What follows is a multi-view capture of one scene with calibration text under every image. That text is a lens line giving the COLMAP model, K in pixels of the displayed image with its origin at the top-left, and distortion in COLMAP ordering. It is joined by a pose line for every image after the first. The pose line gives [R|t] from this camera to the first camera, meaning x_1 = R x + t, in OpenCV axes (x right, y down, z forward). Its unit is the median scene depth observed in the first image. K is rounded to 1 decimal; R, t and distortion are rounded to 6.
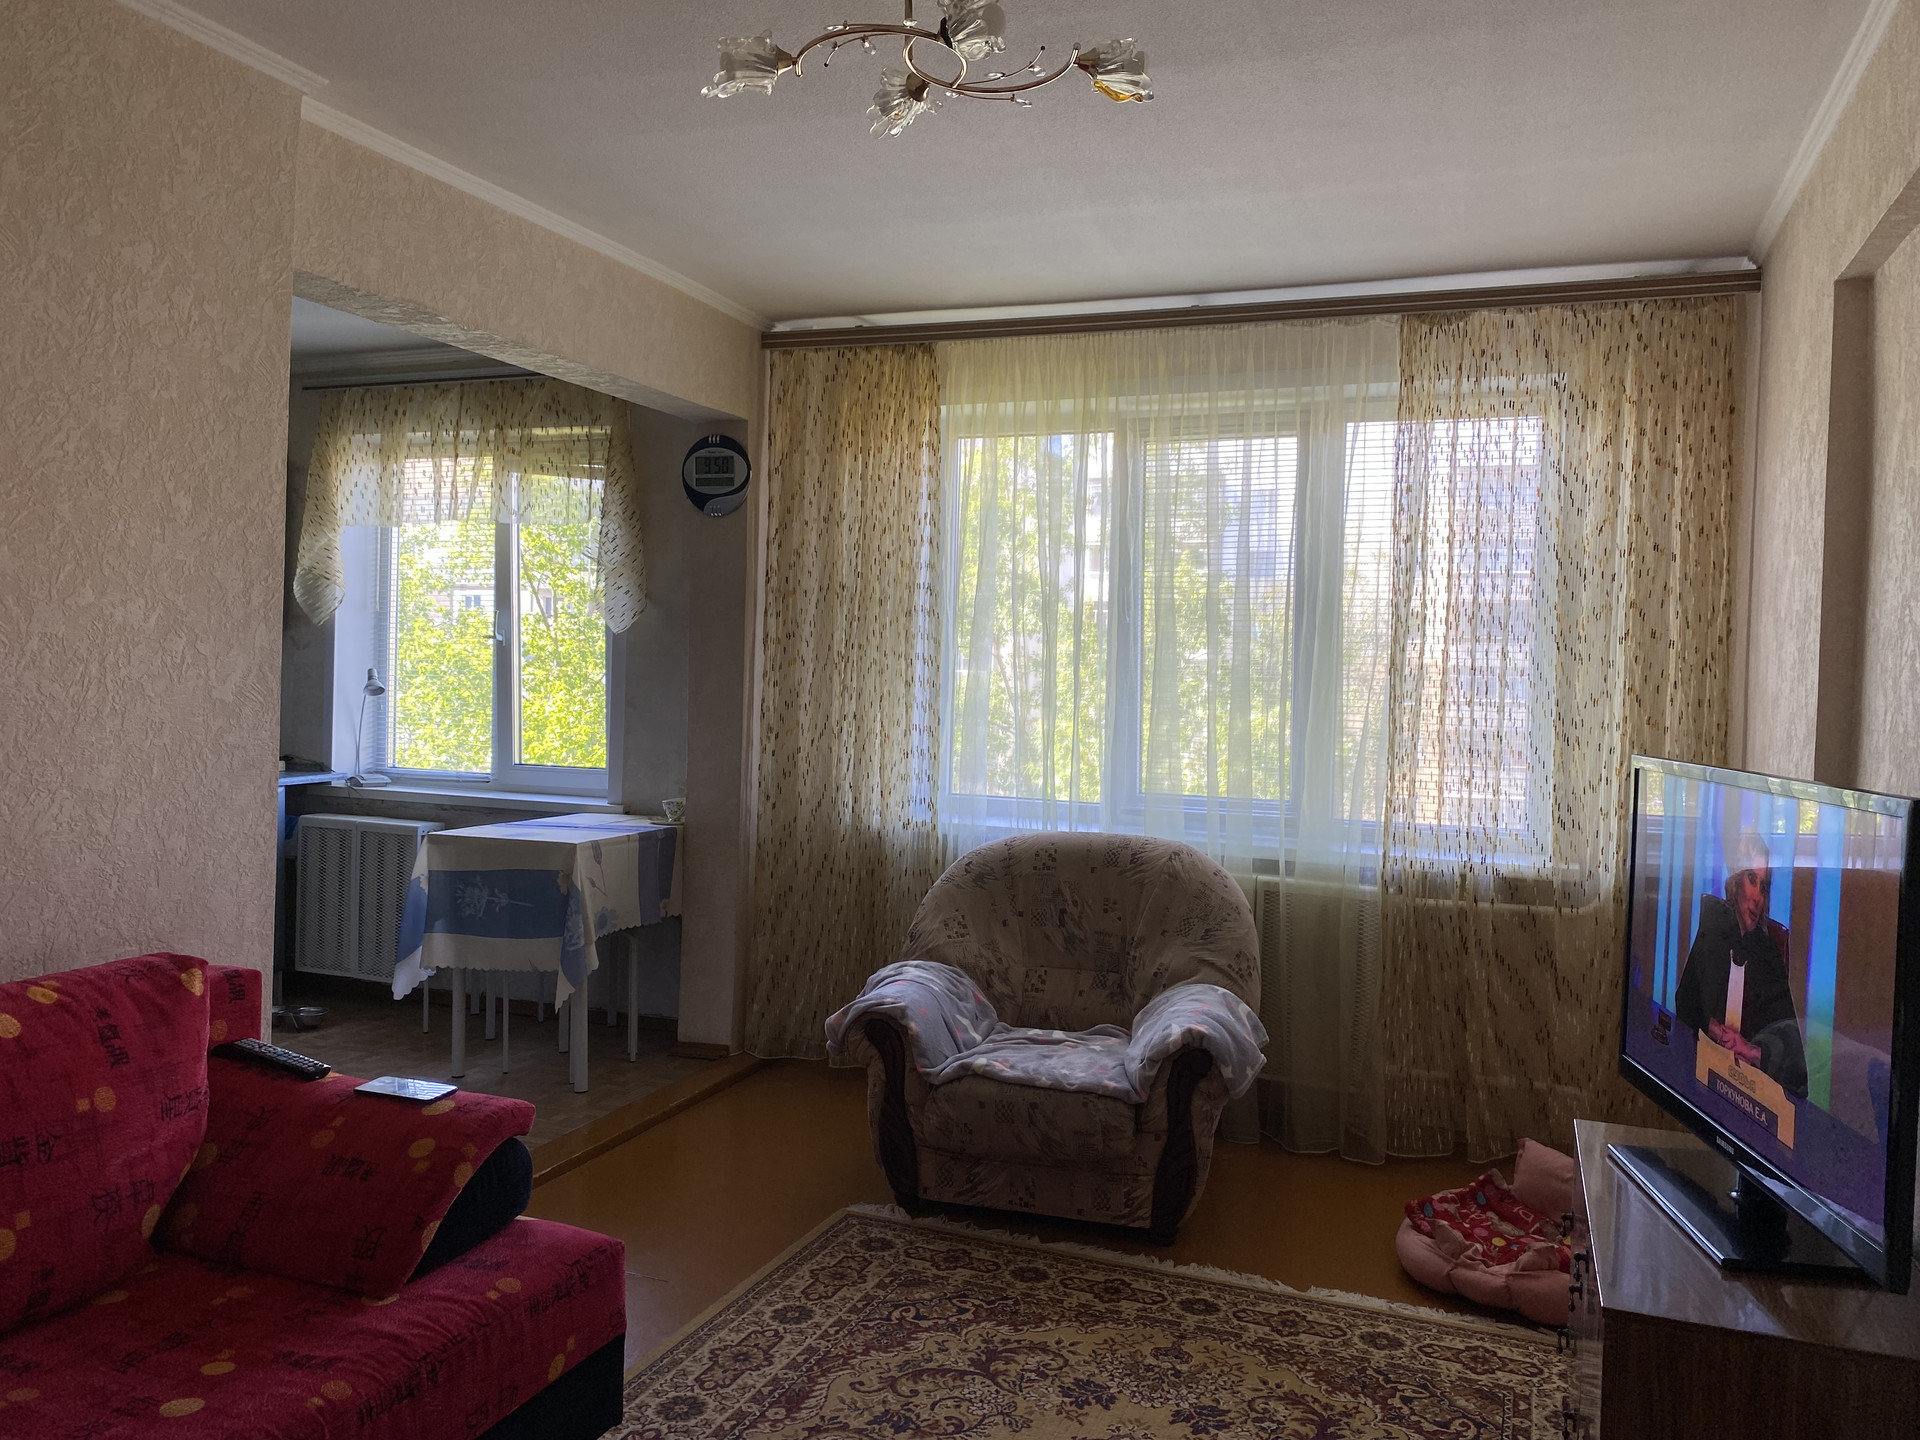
lens RADIAL K [[1443.8, 0, 956.1], [0, 1443.8, 708.1], [0, 0, 1]] dist [-0.076688, -0.016504]
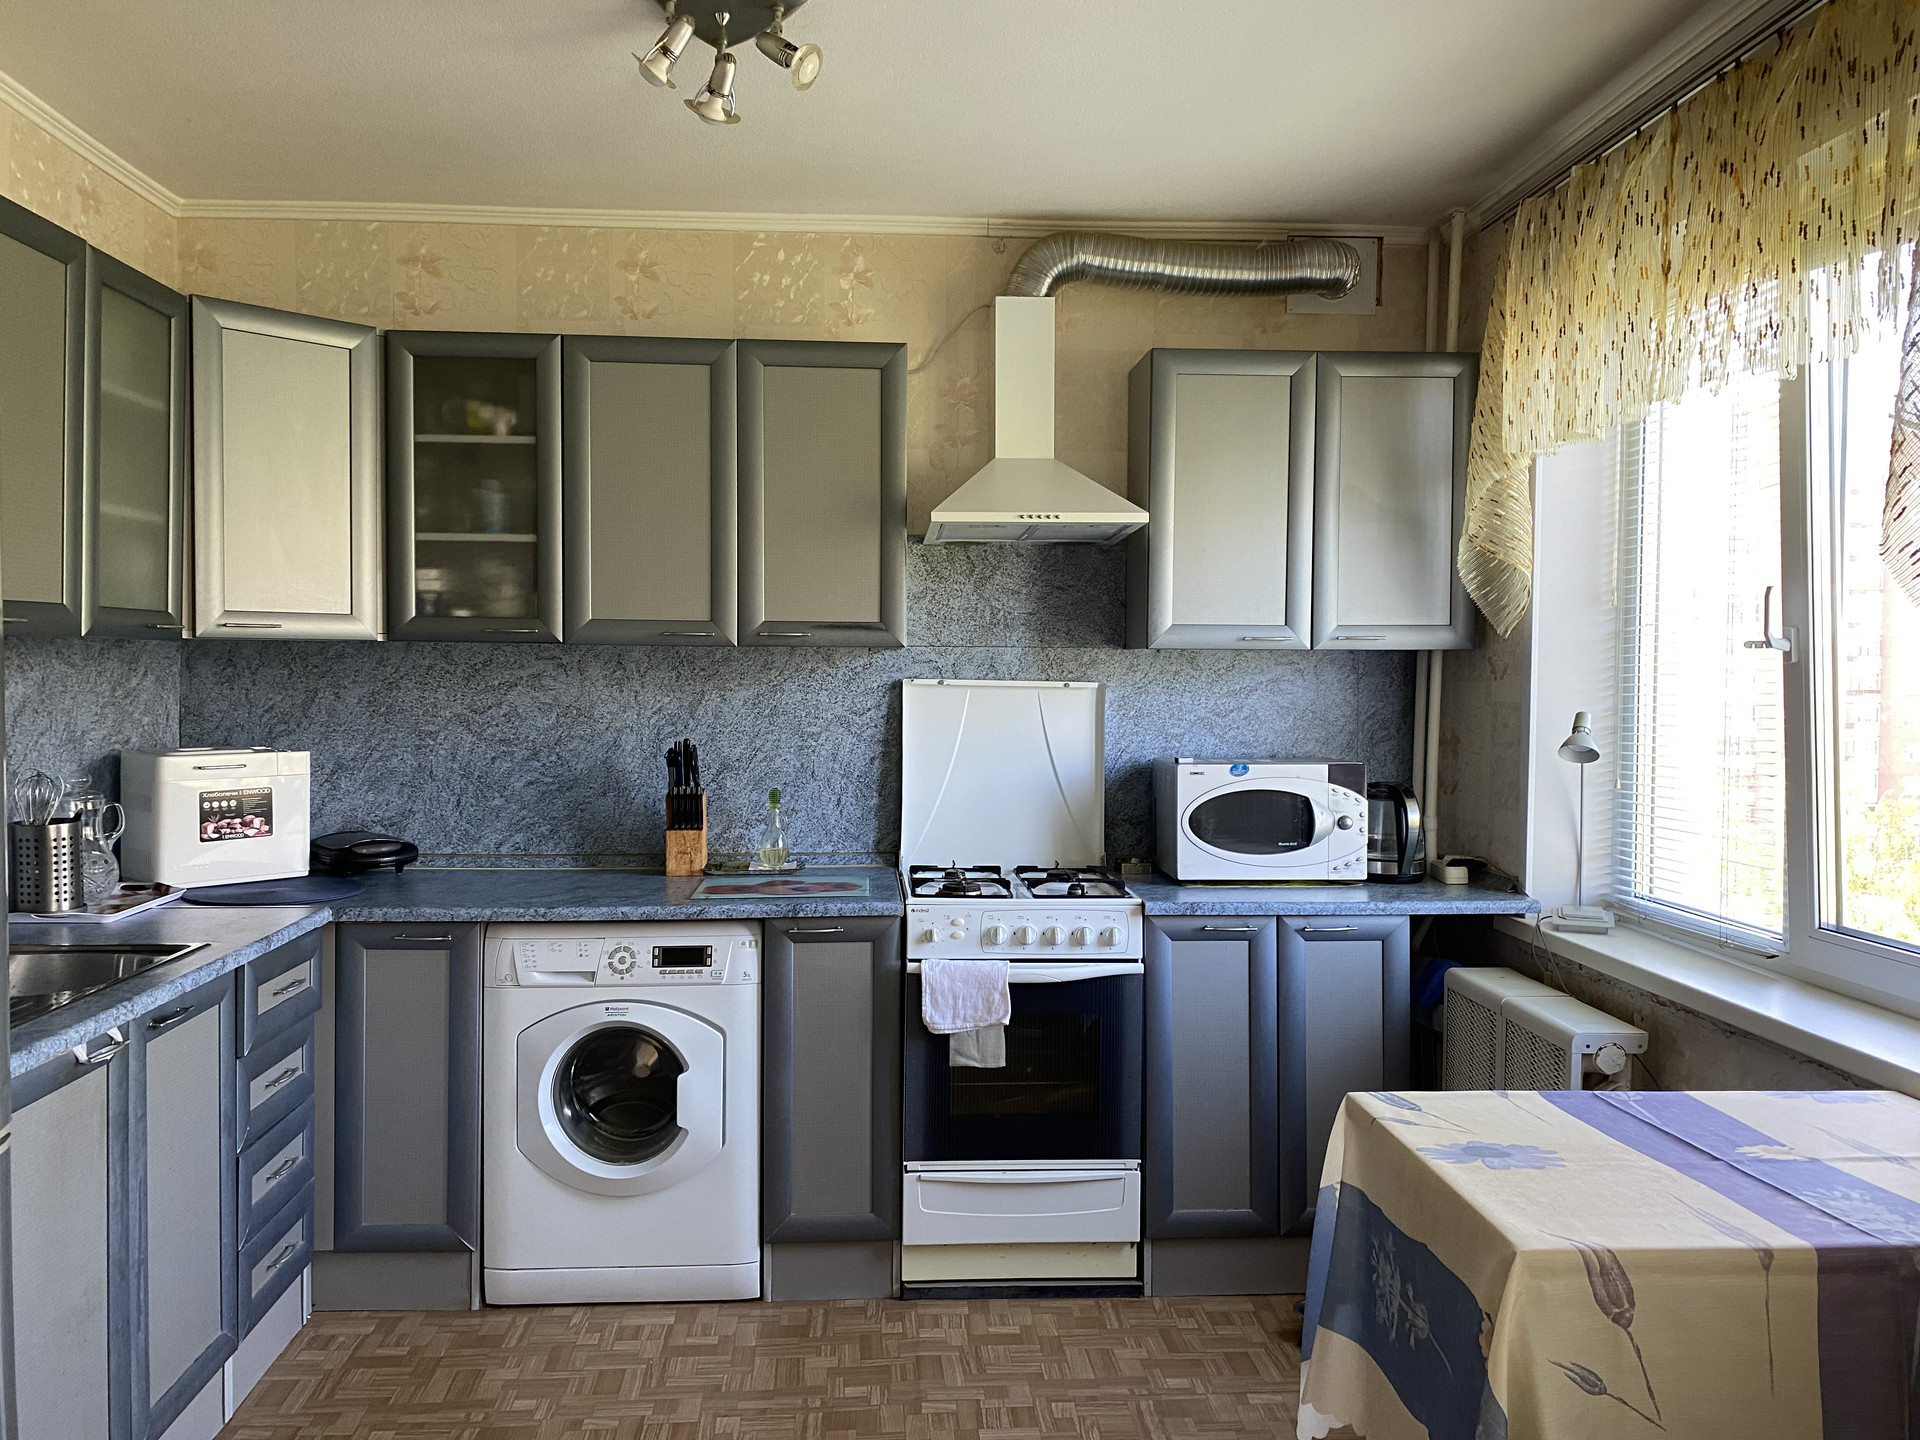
lens RADIAL K [[1443.8, 0, 958.2], [0, 1443.8, 721.0], [0, 0, 1]] dist [-0.076688, -0.016504]
pose [[0.438278, -0.012289, -0.898755, -0.028278], [-0.015891, 0.999644, -0.021417, -0.007211], [0.898699, 0.023669, 0.437927, 0.488400]]
